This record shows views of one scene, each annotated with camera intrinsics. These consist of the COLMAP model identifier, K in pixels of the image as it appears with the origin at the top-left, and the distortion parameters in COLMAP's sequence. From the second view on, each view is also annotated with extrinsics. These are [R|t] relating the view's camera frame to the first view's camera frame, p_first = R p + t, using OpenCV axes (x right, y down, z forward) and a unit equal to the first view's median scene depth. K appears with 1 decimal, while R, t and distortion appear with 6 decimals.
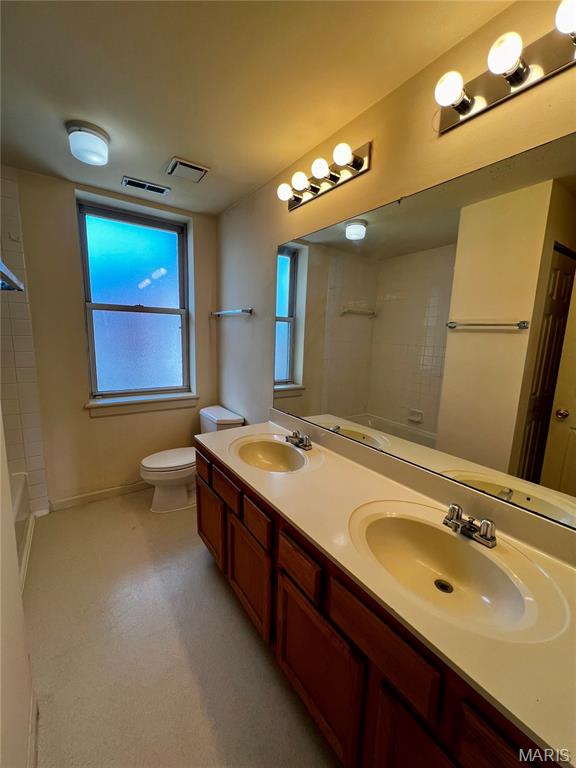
lens RADIAL K [[309.7, 0, 287.6], [0, 309.7, 383.5], [0, 0, 1]] dist [-0.000457, 0.000561]
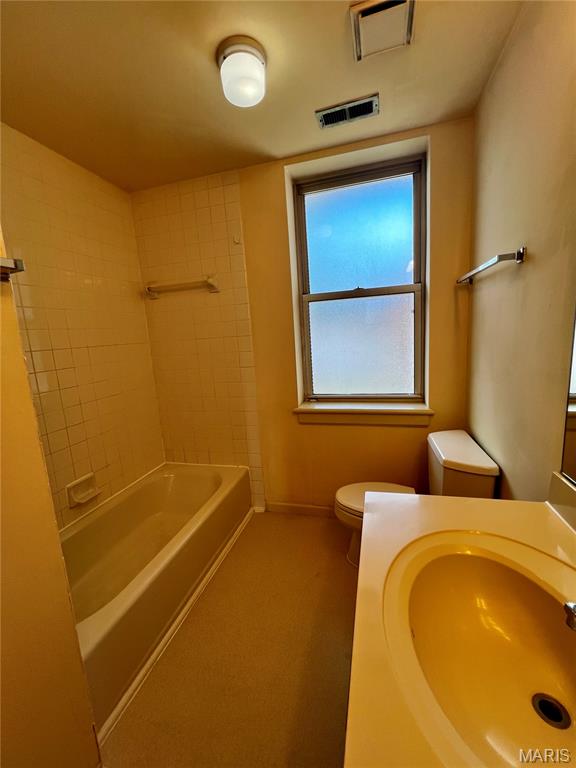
lens RADIAL K [[309.7, 0, 287.6], [0, 309.7, 383.6], [0, 0, 1]] dist [-0.000457, 0.000561]
pose [[0.629380, 0.053797, -0.775233, 0.033282], [-0.042839, 0.998486, 0.034510, -0.033339], [0.775916, 0.011490, 0.630732, 0.394481]]
